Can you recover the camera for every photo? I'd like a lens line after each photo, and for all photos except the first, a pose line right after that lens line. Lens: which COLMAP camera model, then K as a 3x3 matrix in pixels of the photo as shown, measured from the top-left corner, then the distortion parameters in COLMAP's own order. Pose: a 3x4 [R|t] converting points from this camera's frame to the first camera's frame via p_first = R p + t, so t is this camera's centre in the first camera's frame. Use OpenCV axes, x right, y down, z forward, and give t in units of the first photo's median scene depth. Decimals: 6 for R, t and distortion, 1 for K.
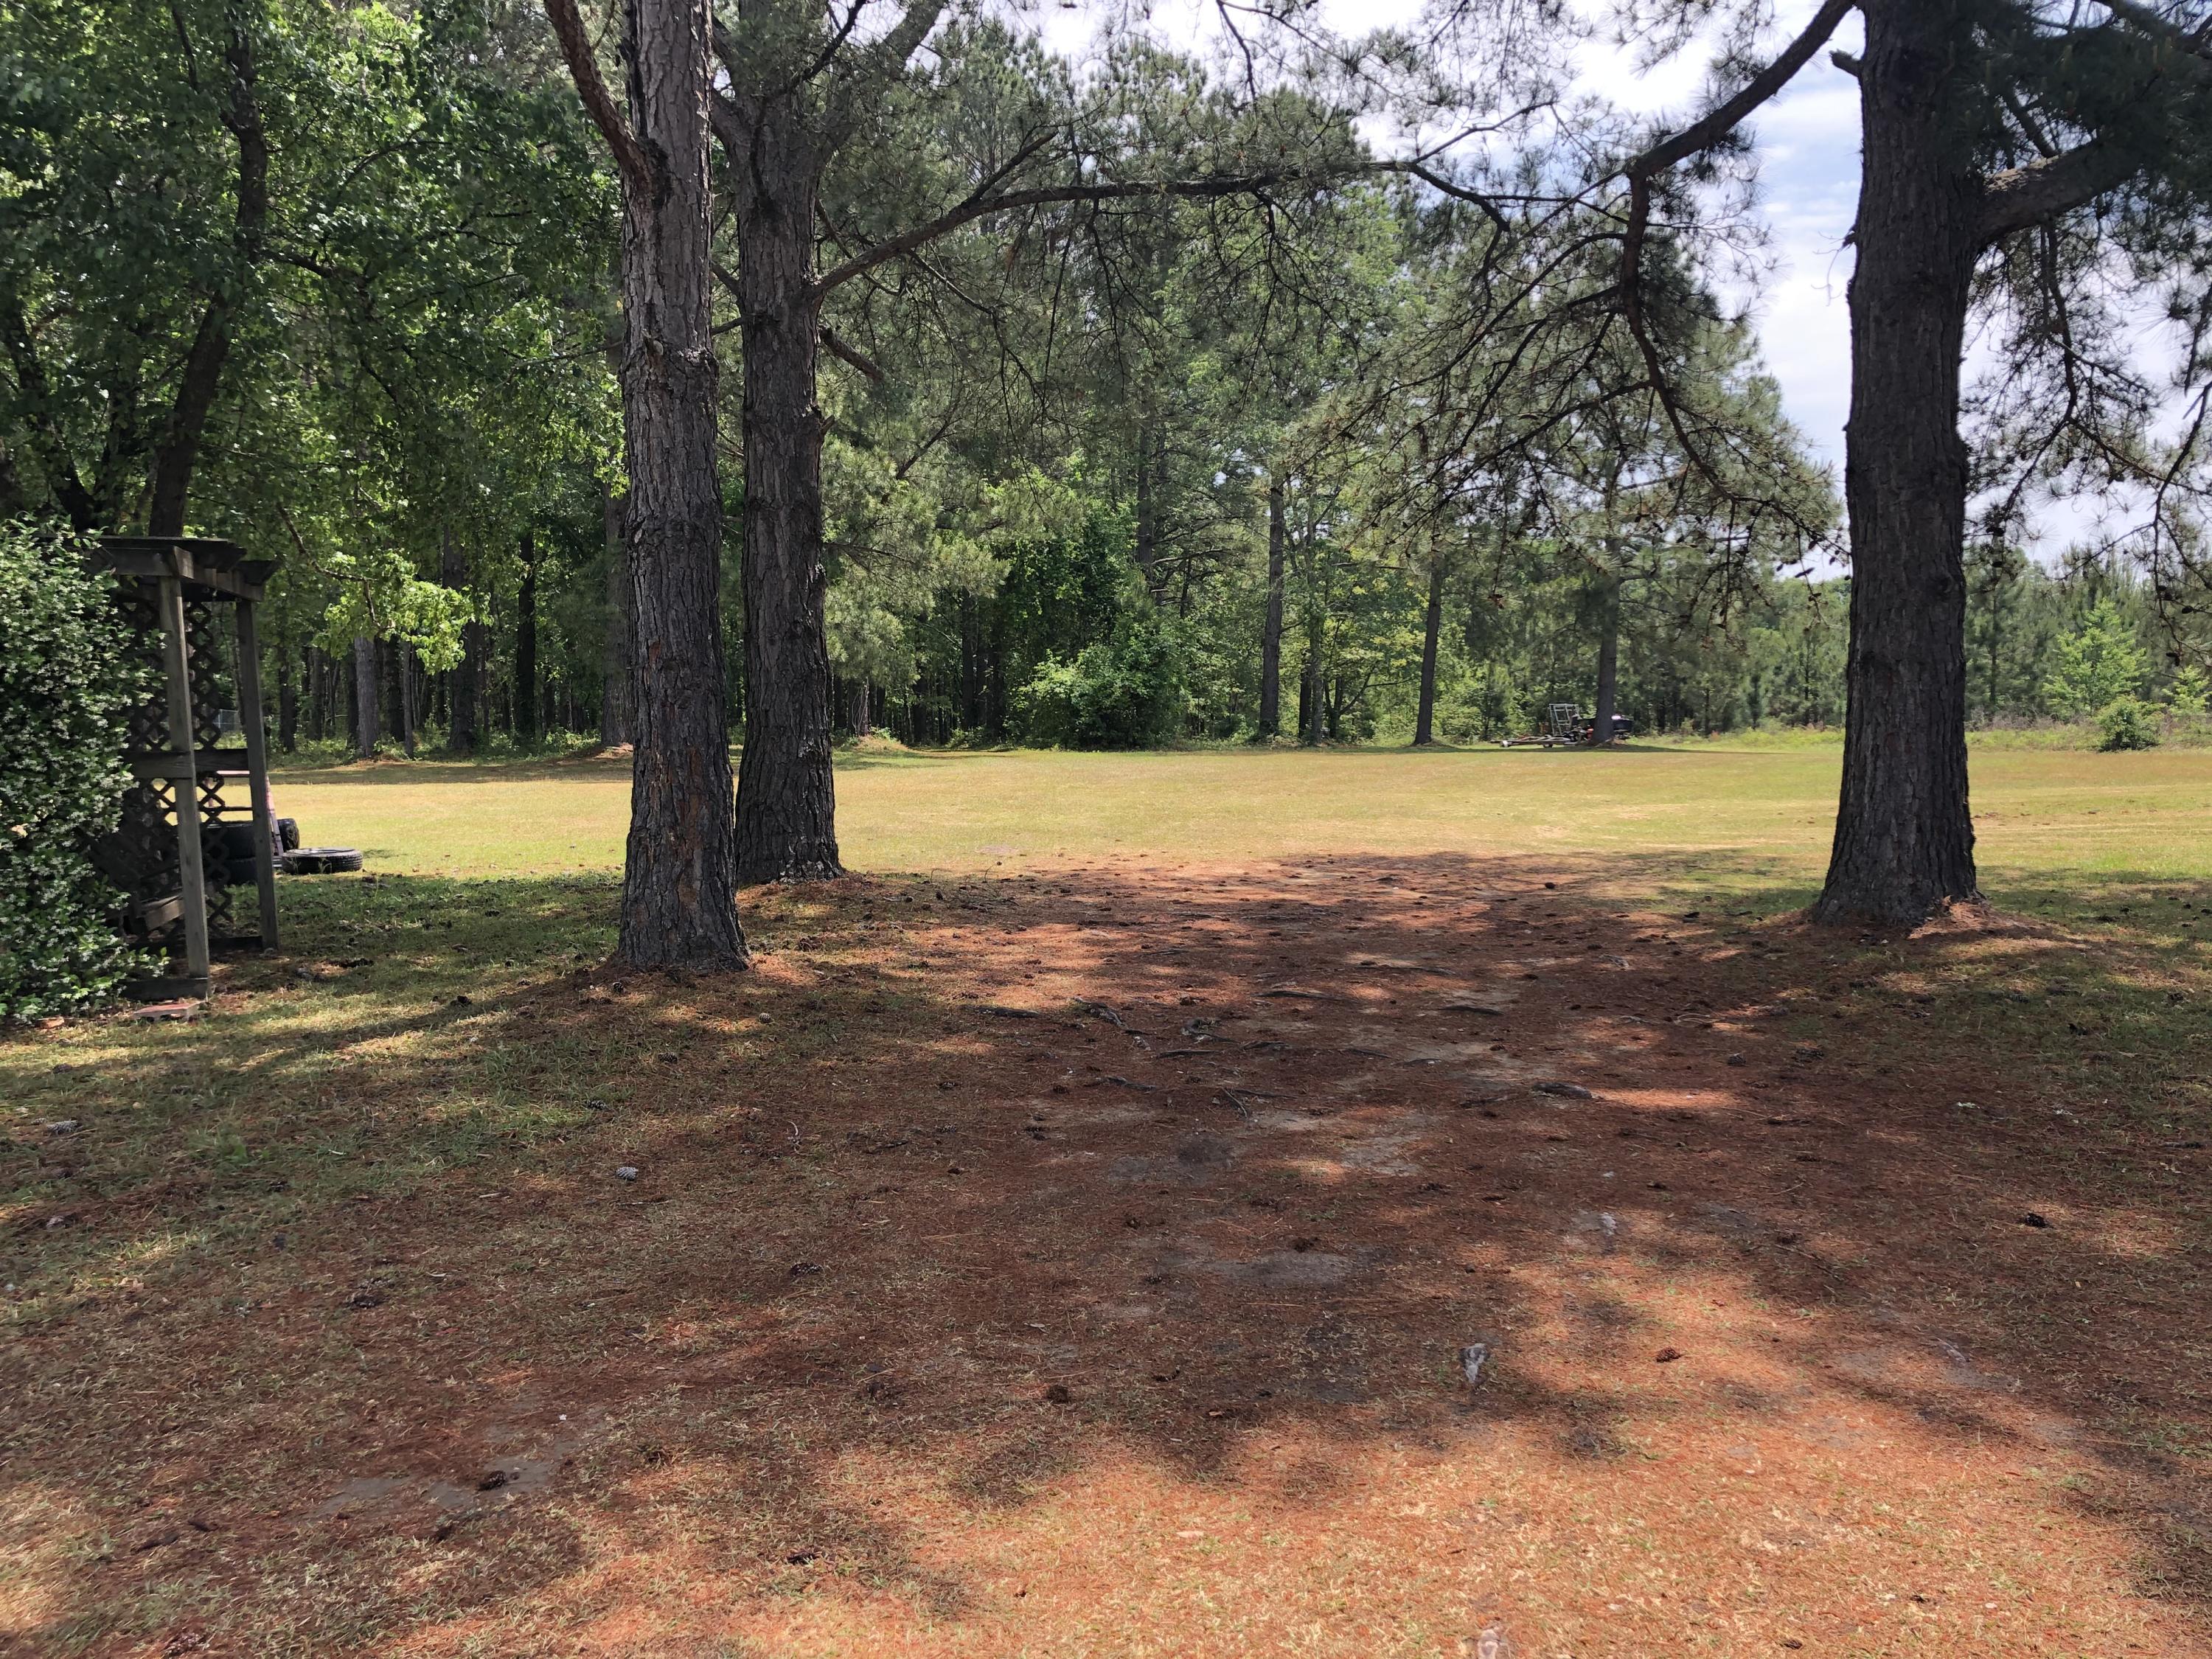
lens RADIAL K [[1823.0, 0, 1110.6], [0, 1823.0, 833.9], [0, 0, 1]] dist [0.029190, -0.021369]
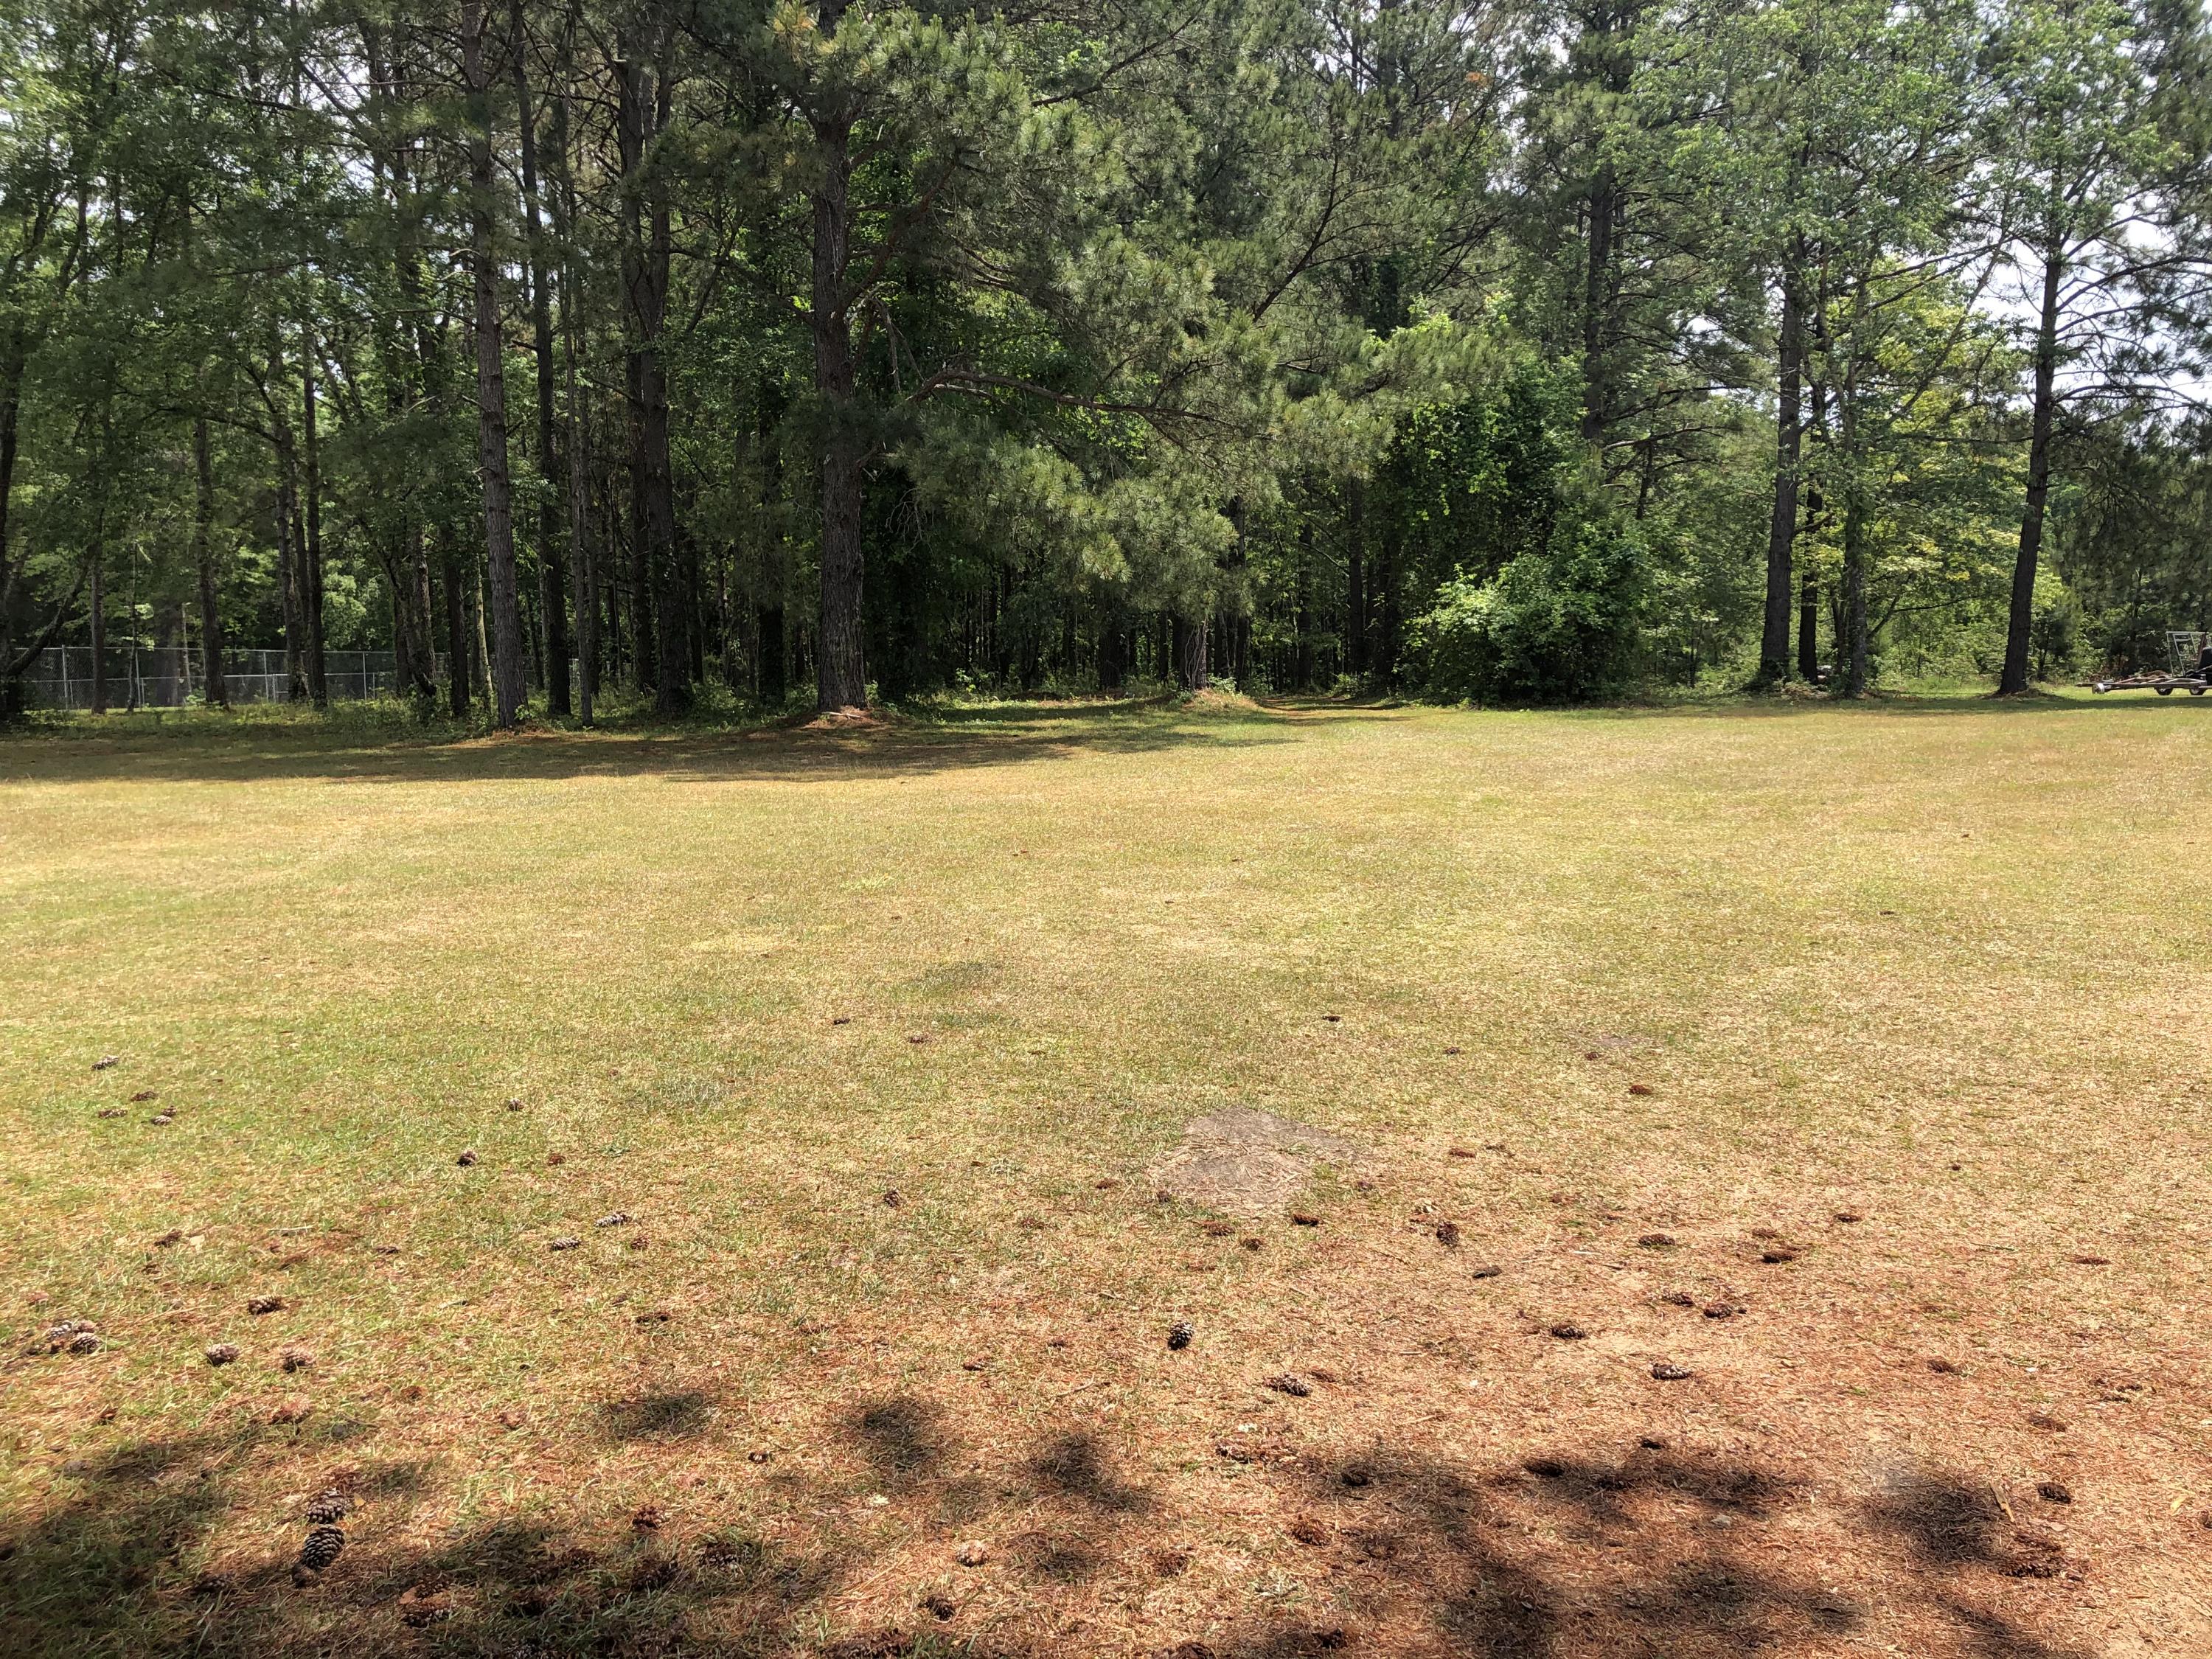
lens RADIAL K [[1823.0, 0, 1091.2], [0, 1823.0, 839.7], [0, 0, 1]] dist [0.029190, -0.021369]
pose [[0.972343, 0.011626, -0.233269, -0.005514], [-0.003122, 0.999318, 0.036792, -0.020536], [0.233538, -0.035046, 0.971716, 0.282959]]
